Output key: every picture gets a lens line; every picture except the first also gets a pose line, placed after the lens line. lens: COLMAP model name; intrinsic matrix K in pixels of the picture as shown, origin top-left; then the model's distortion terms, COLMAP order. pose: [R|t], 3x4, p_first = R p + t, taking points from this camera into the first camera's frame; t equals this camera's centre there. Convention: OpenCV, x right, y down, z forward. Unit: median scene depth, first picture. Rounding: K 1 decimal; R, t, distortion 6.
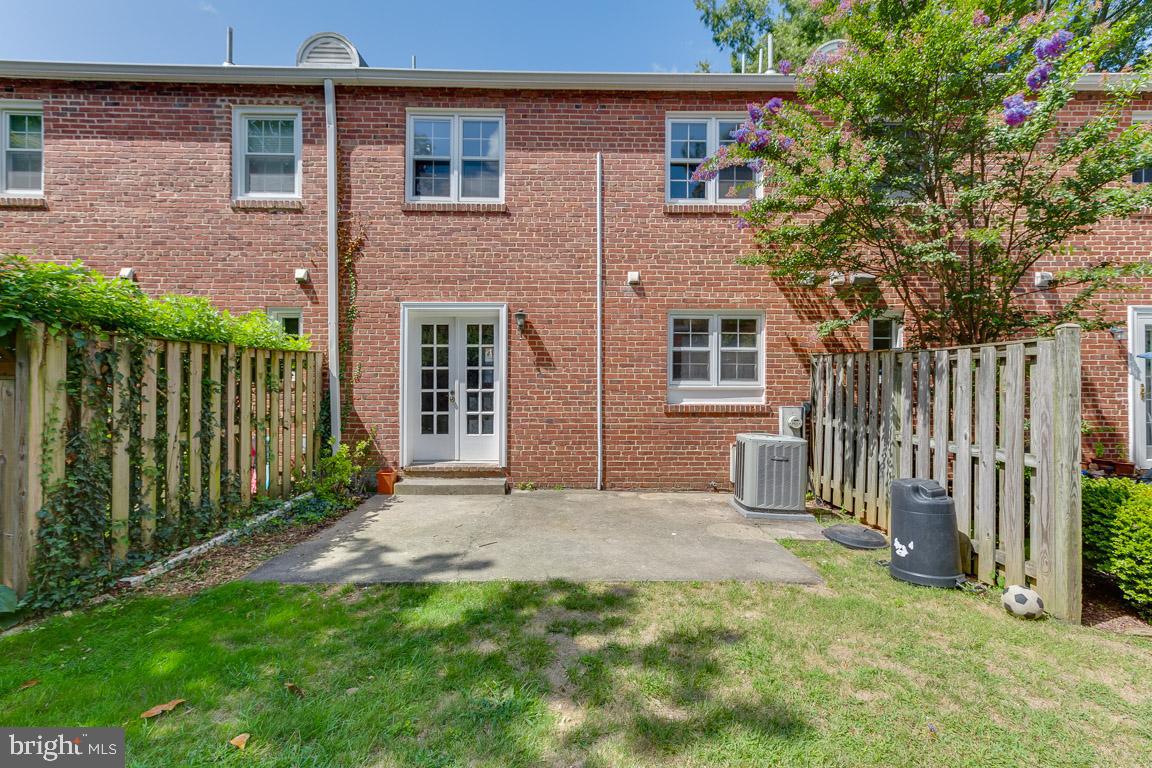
lens RADIAL K [[519.0, 0, 575.8], [0, 519.0, 371.7], [0, 0, 1]] dist [0.018070, -0.000508]
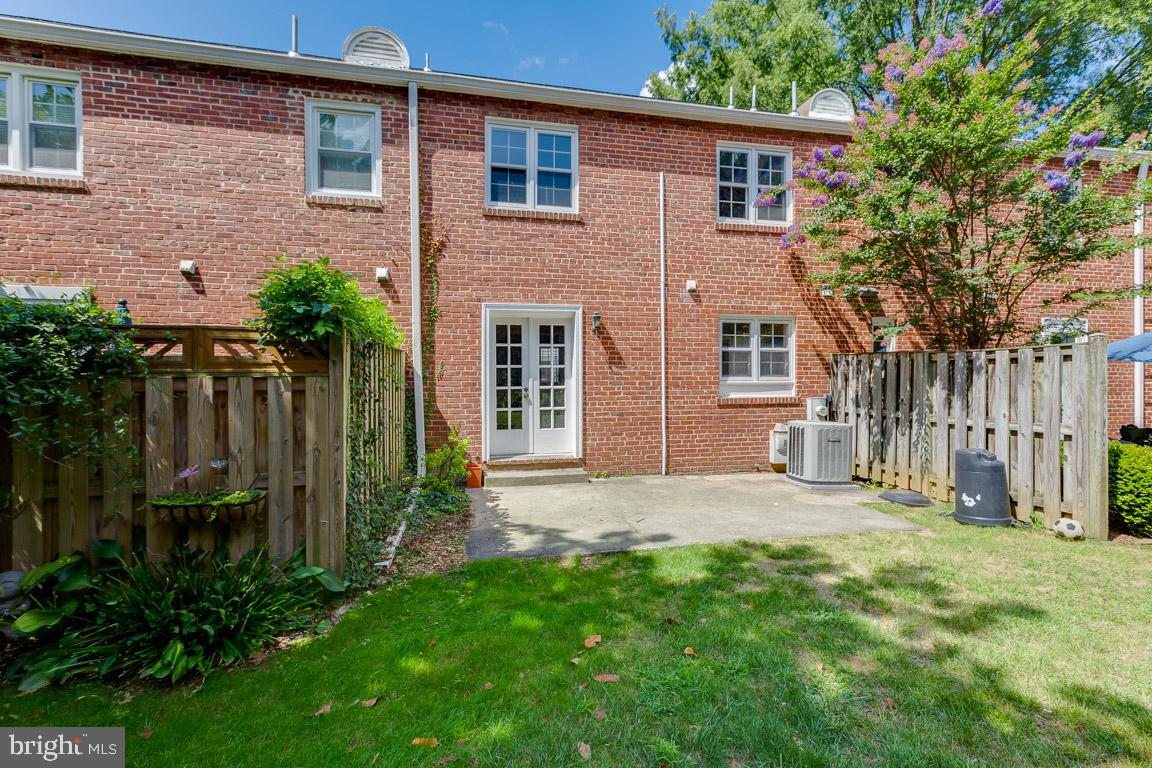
lens RADIAL K [[521.5, 0, 577.8], [0, 521.5, 373.8], [0, 0, 1]] dist [0.015239, 0.000424]
pose [[0.979408, -0.005476, 0.201815, -0.360453], [0.004461, 0.999975, 0.005485, 0.002786], [-0.201840, -0.004472, 0.979408, -0.060987]]
